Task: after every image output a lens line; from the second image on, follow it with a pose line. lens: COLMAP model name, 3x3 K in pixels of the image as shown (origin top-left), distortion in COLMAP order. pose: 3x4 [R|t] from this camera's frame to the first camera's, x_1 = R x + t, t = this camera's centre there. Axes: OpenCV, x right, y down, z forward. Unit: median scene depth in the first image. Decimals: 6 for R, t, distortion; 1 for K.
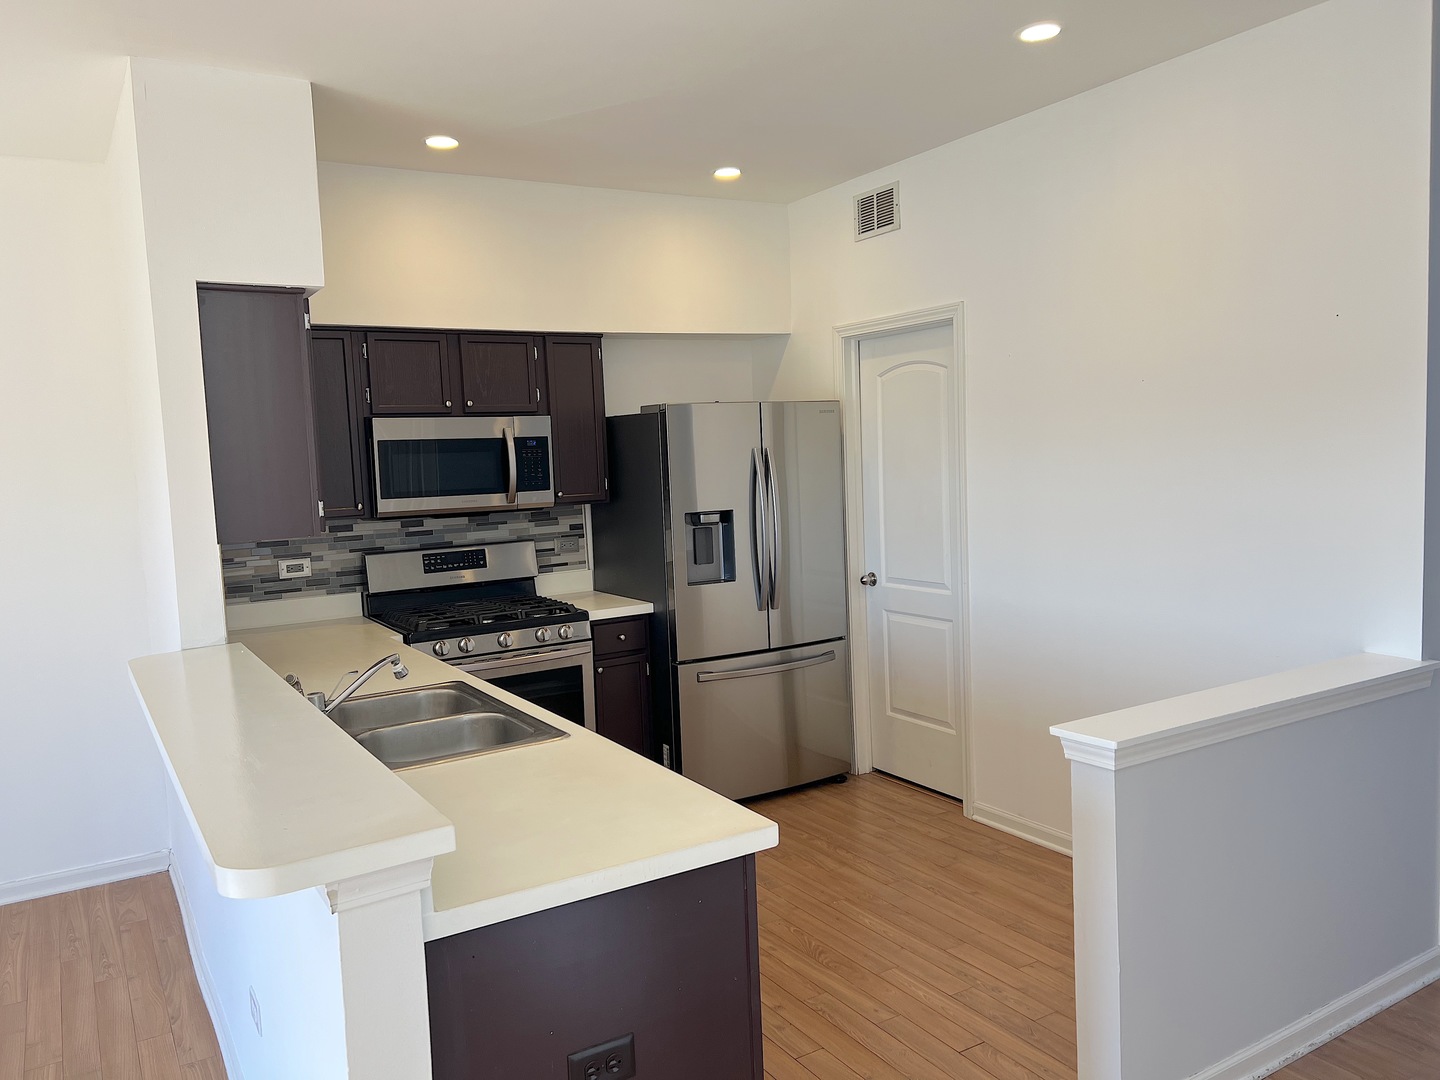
lens RADIAL K [[1080.7, 0, 717.3], [0, 1080.7, 516.7], [0, 0, 1]] dist [0.108655, -0.001792]
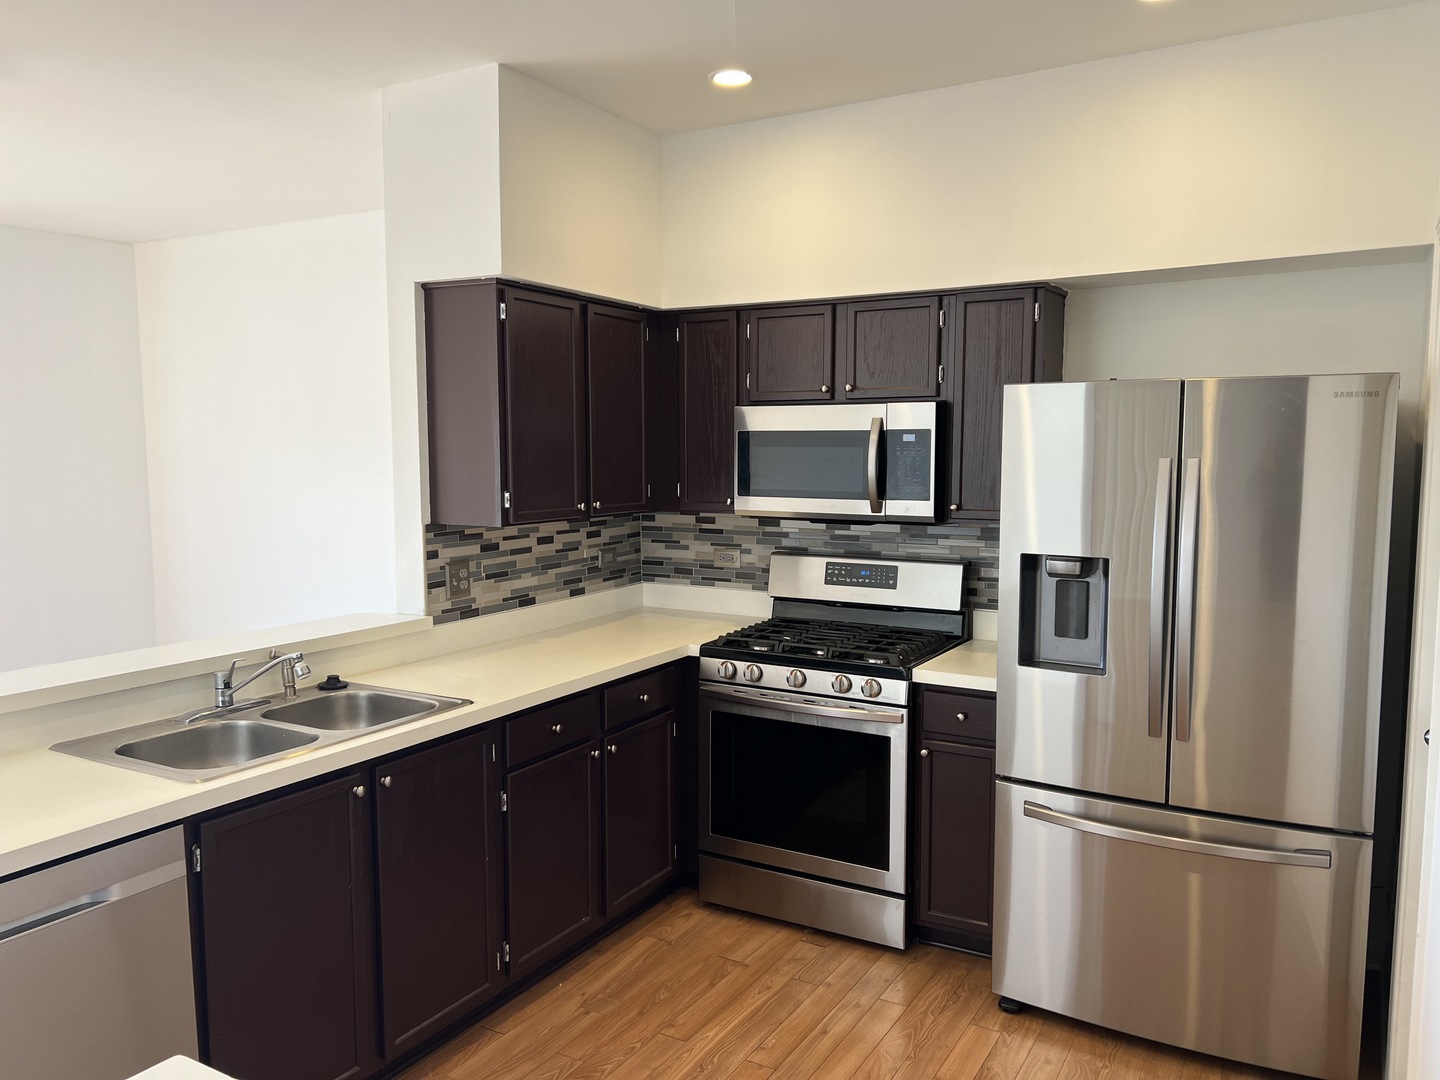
lens RADIAL K [[1080.7, 0, 717.3], [0, 1080.7, 516.7], [0, 0, 1]] dist [0.108655, -0.001792]
pose [[0.472912, 0.098679, -0.875566, 0.449130], [-0.074662, 0.994623, 0.071770, -0.057930], [0.877941, 0.031431, 0.477737, 0.521347]]
